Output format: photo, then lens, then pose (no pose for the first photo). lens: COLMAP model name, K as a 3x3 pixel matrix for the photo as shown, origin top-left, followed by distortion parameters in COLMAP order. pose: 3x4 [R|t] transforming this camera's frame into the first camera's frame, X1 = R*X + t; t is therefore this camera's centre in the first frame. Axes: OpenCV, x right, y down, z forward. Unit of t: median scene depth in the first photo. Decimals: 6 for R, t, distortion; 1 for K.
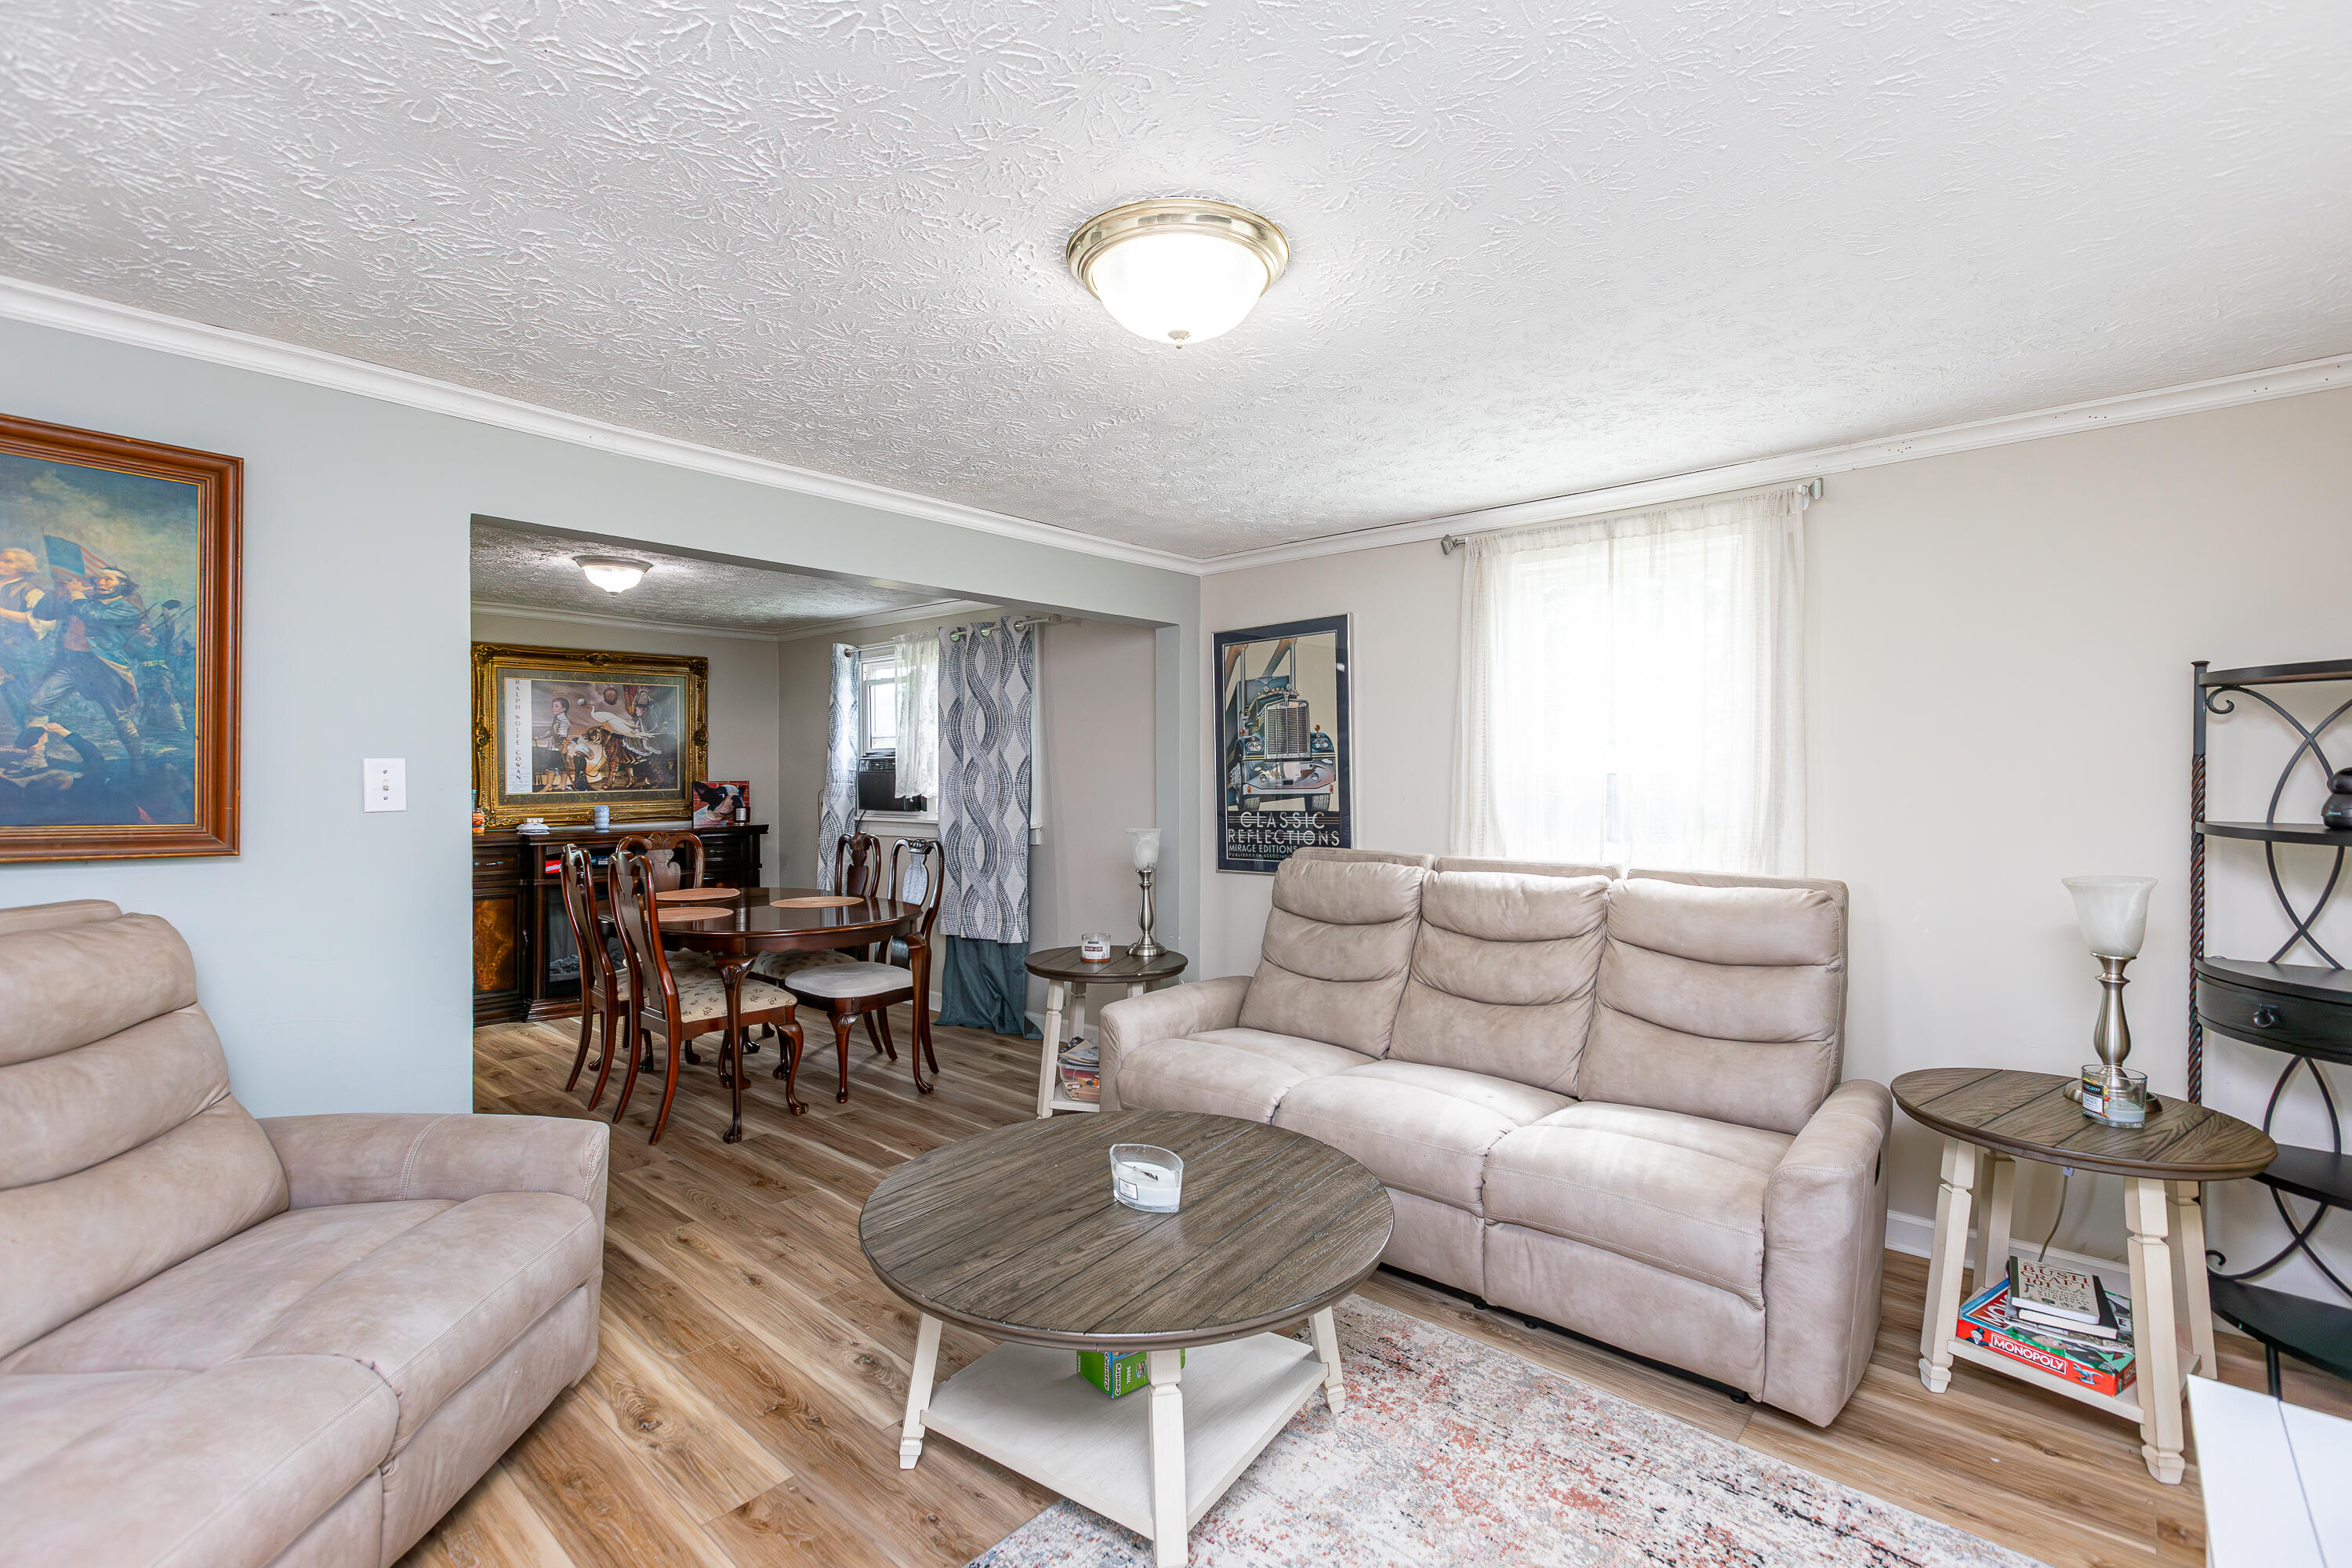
lens RADIAL K [[1043.6, 0, 1180.8], [0, 1043.6, 773.6], [0, 0, 1]] dist [-0.000462, -0.000082]
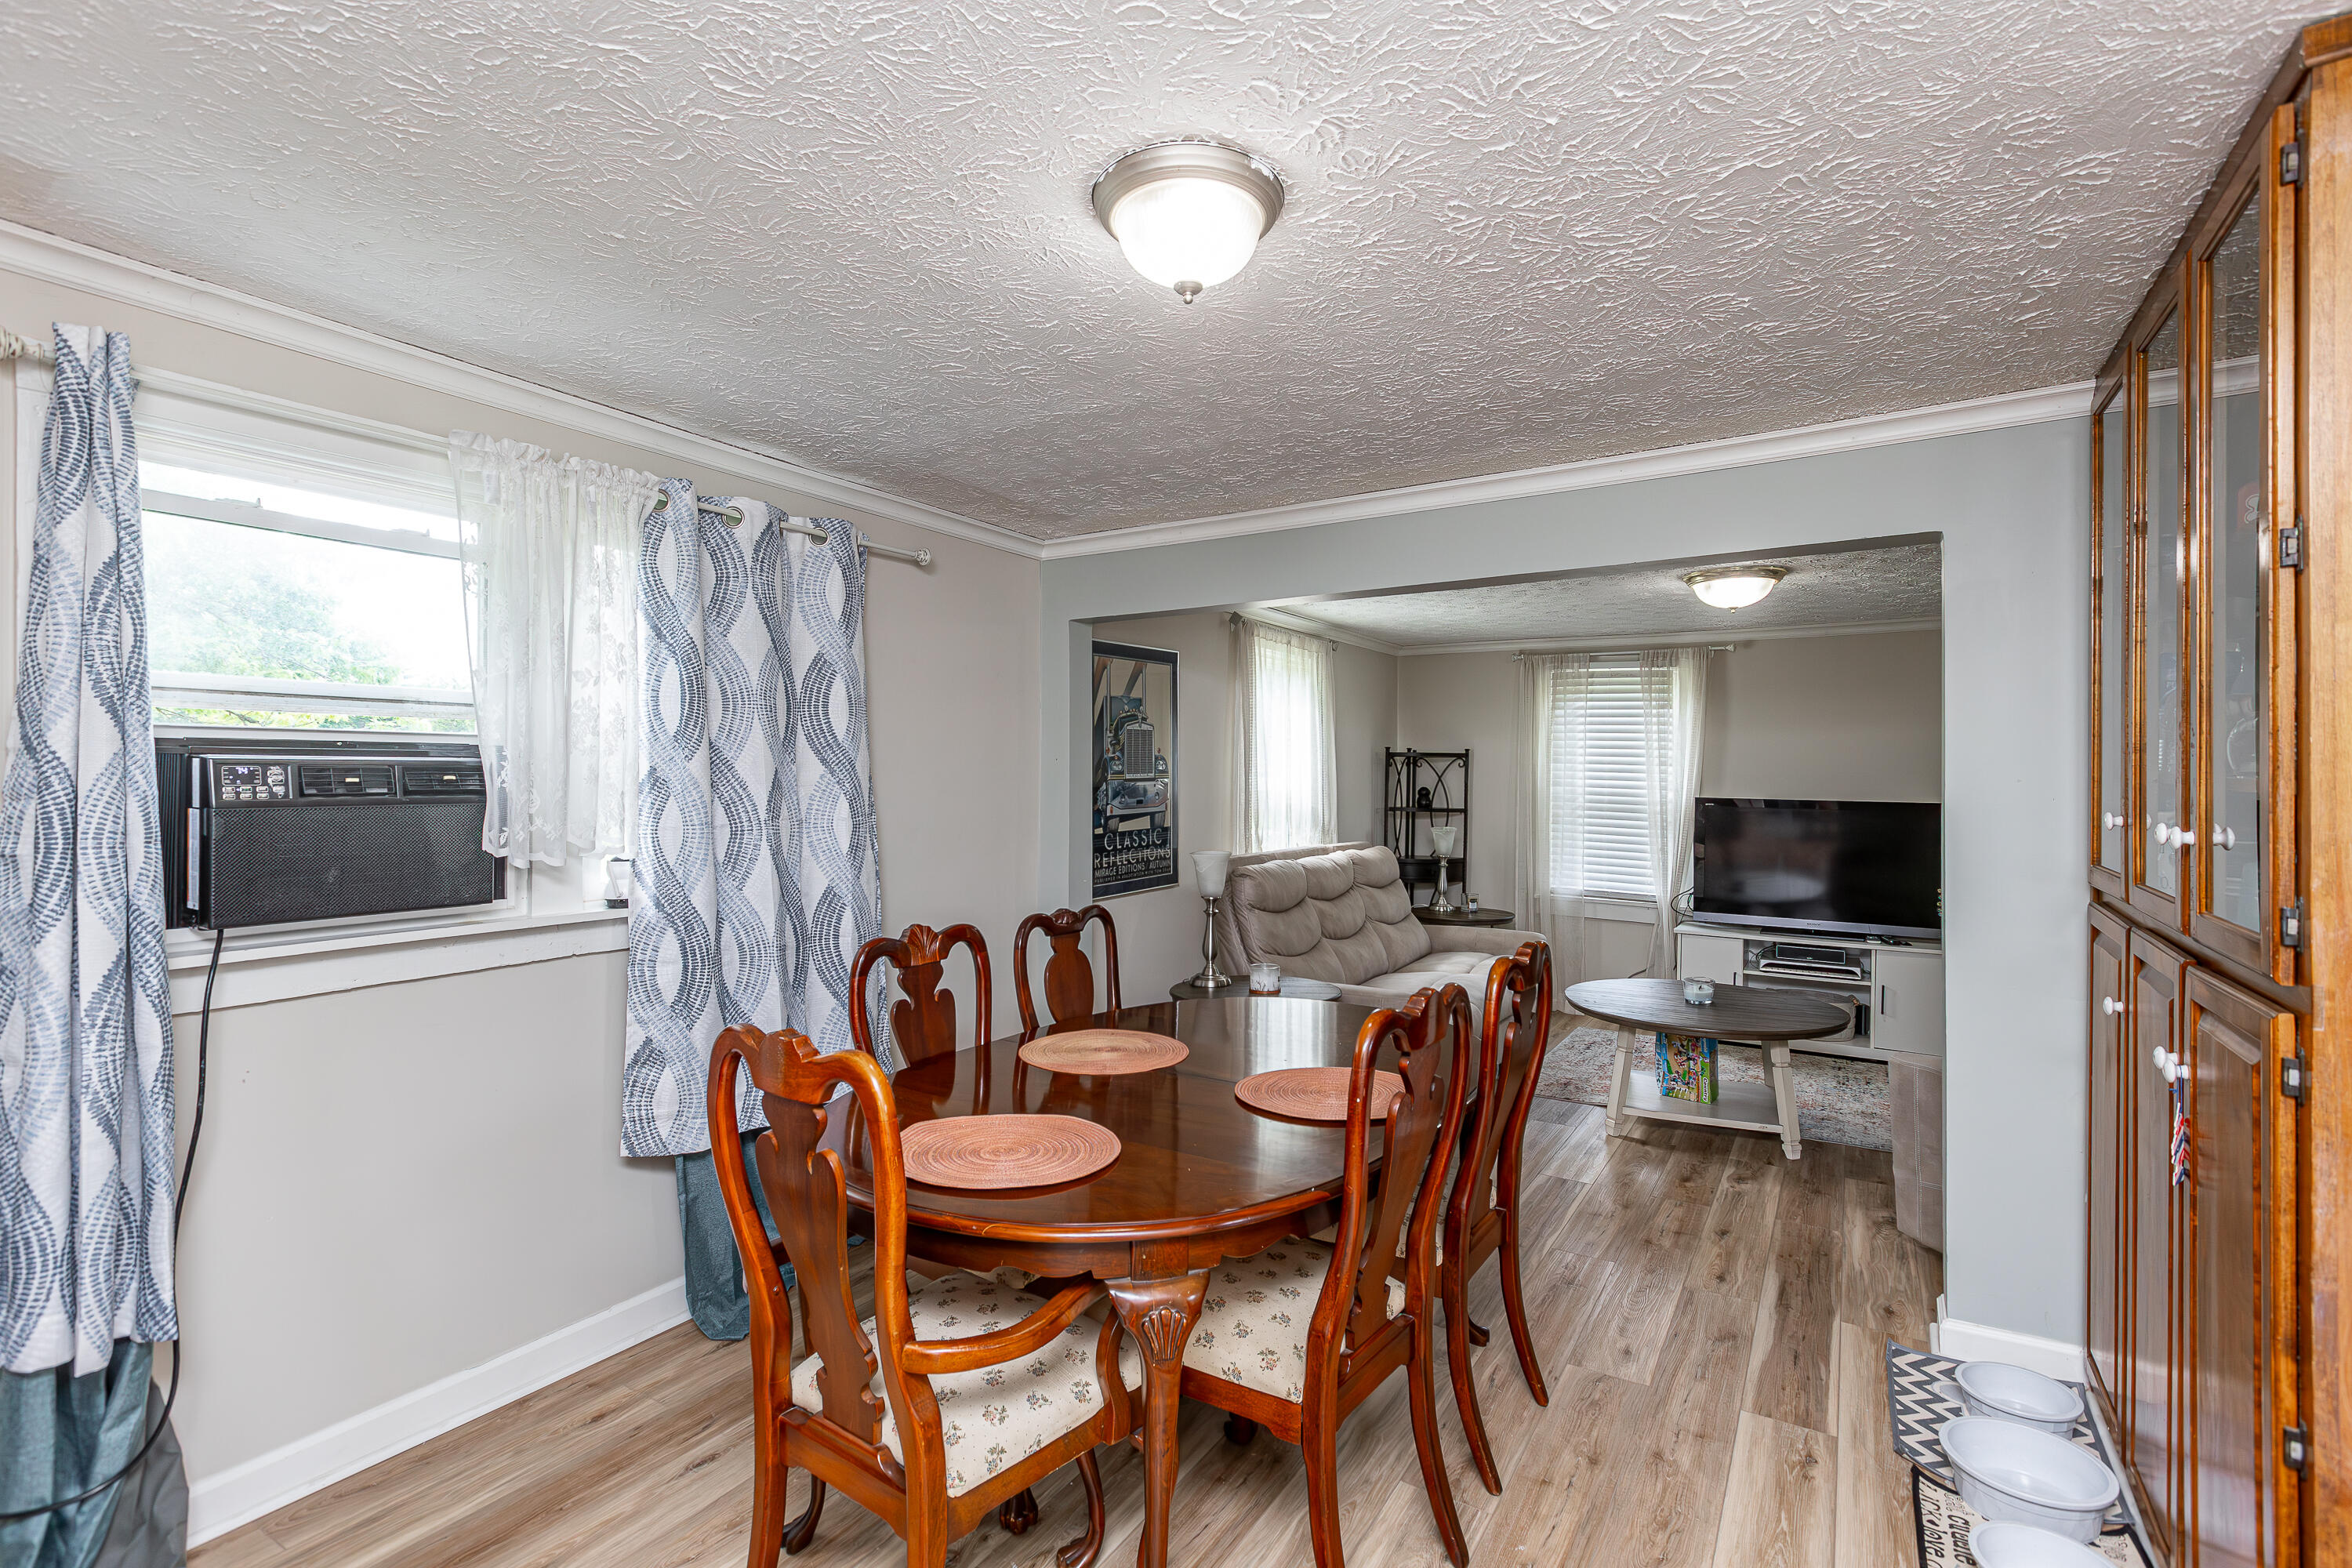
lens RADIAL K [[1043.6, 0, 1194.9], [0, 1043.6, 783.4], [0, 0, 1]] dist [-0.000462, -0.000082]
pose [[-0.146115, -0.002772, 0.989264, -0.878782], [0.007398, 0.999965, 0.003895, -0.012603], [-0.989240, 0.007888, -0.146090, 1.046080]]
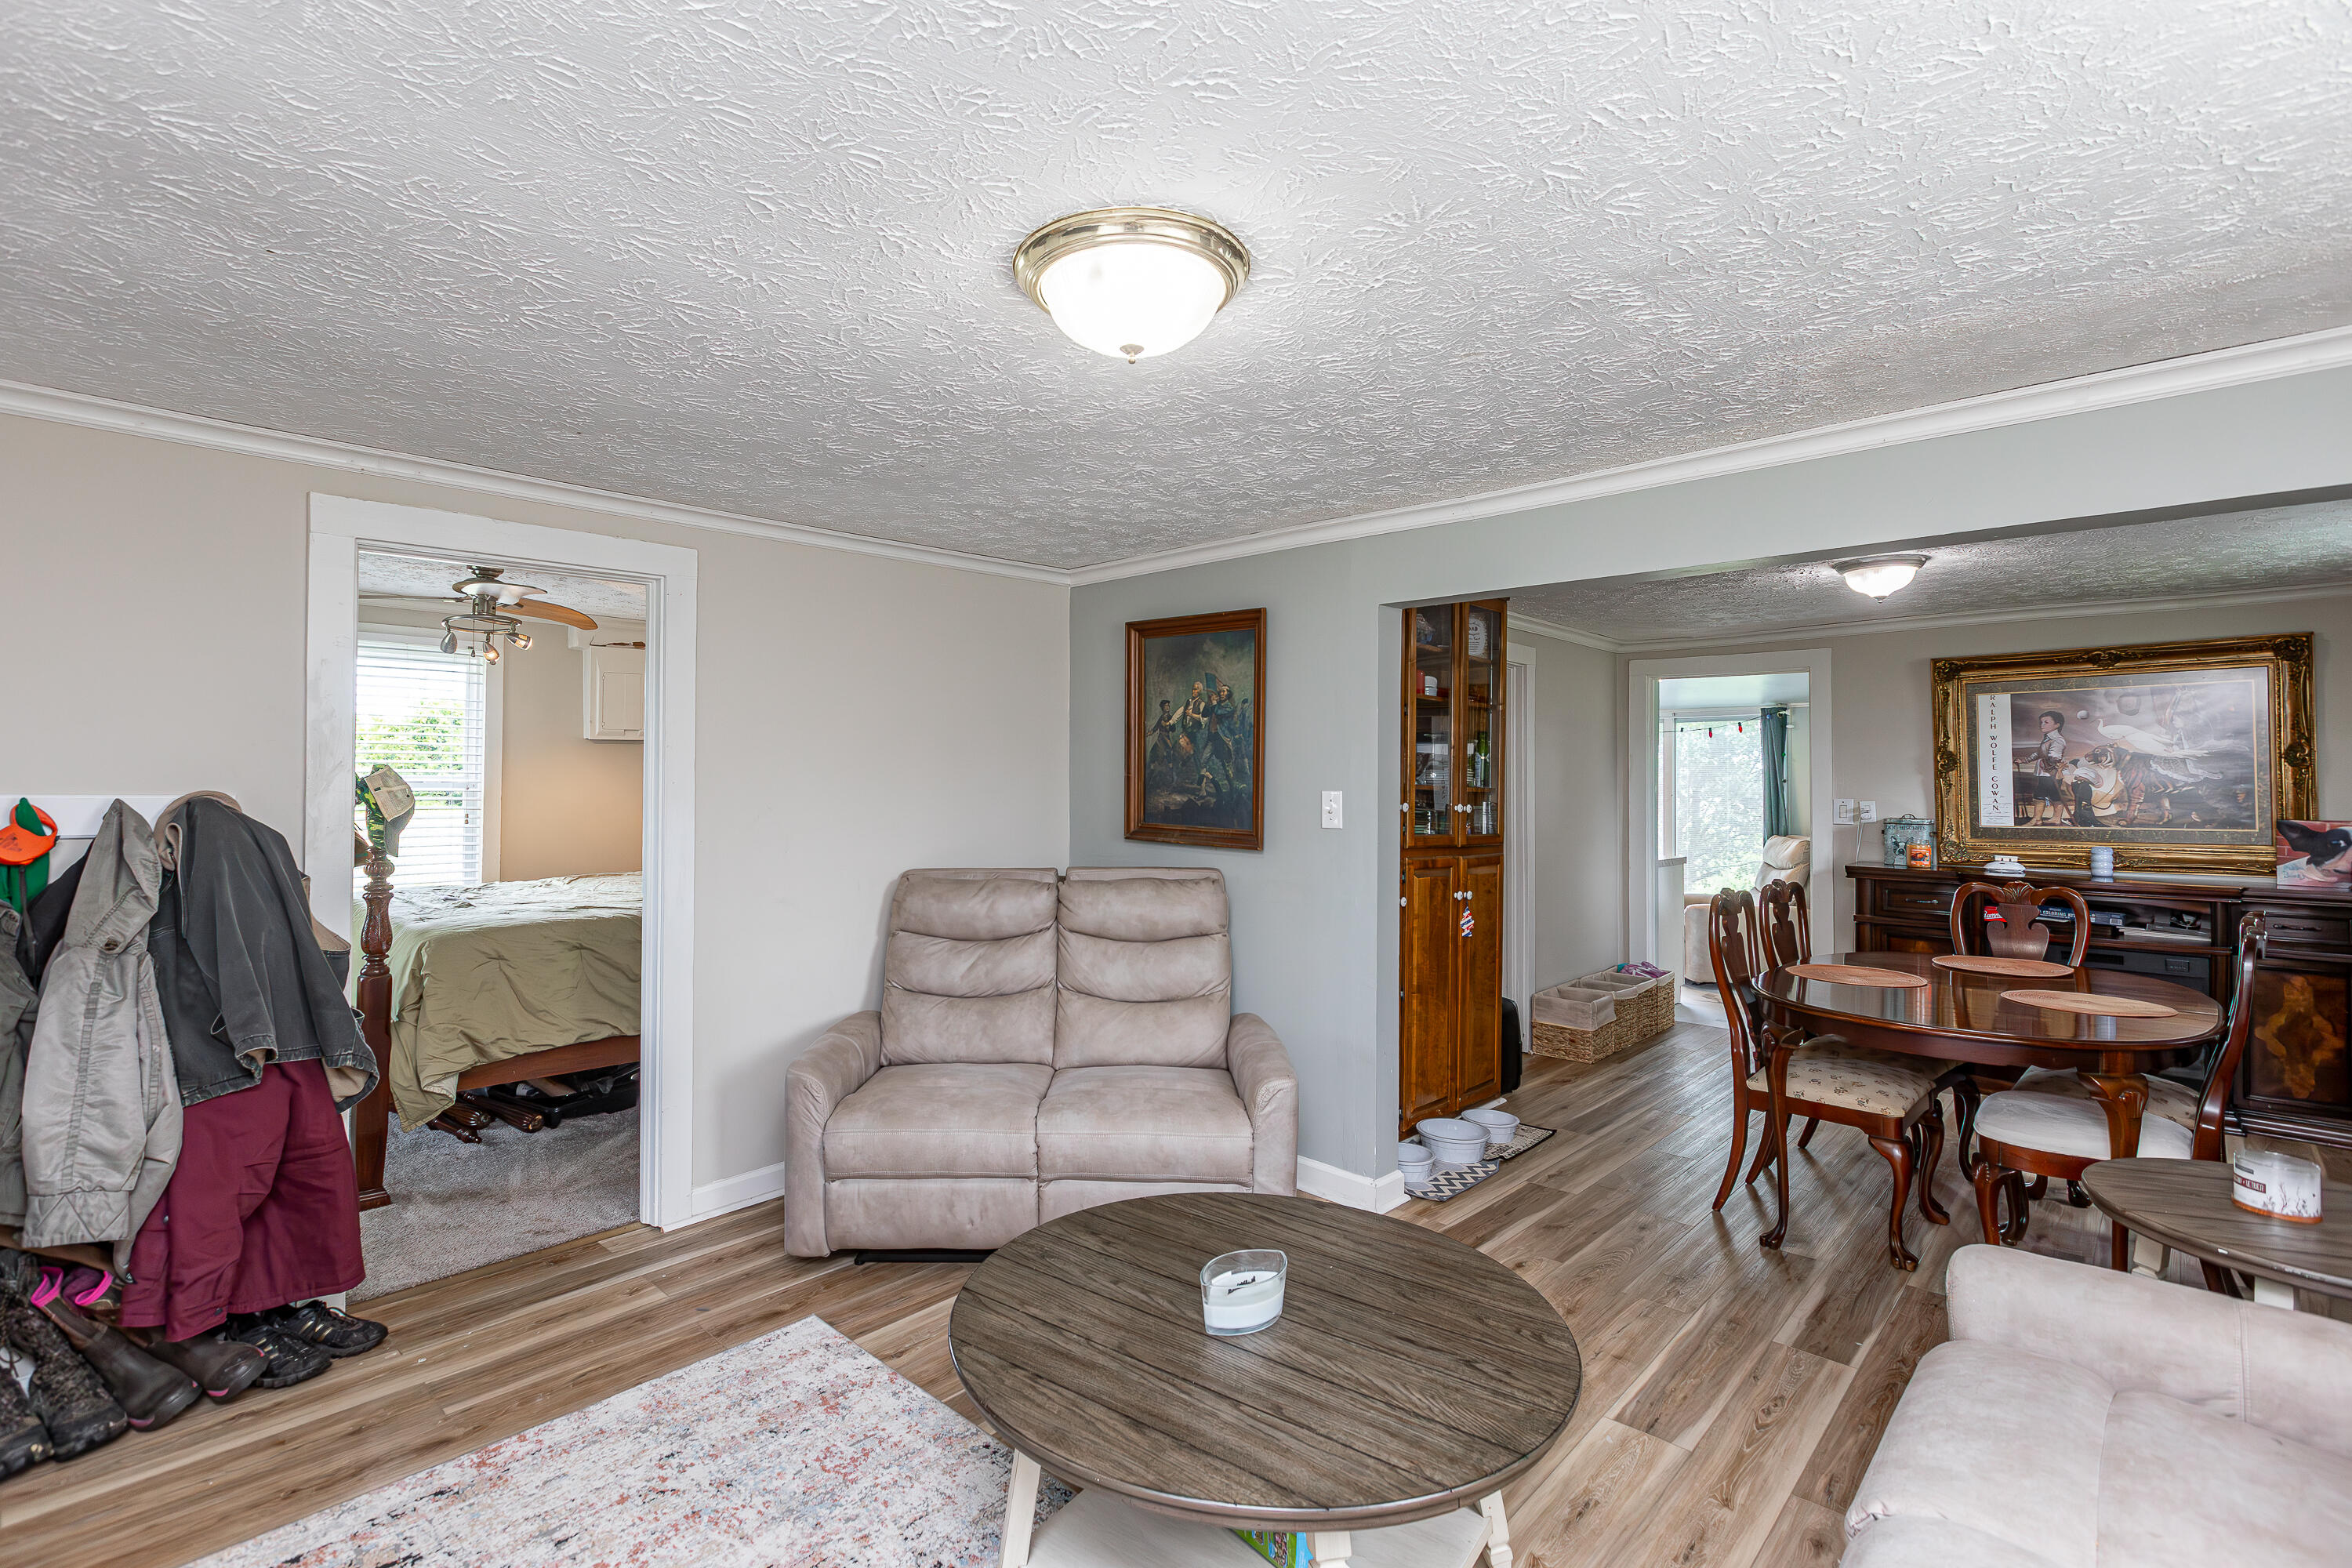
lens RADIAL K [[1115.2, 0, 1163.7], [0, 1115.2, 766.3], [0, 0, 1]] dist [0.003793, 0.000172]
pose [[-0.042410, -0.014377, -0.998997, 0.838518], [-0.010536, 0.999847, -0.013942, -0.027343], [0.999045, 0.009934, -0.042555, 0.915211]]
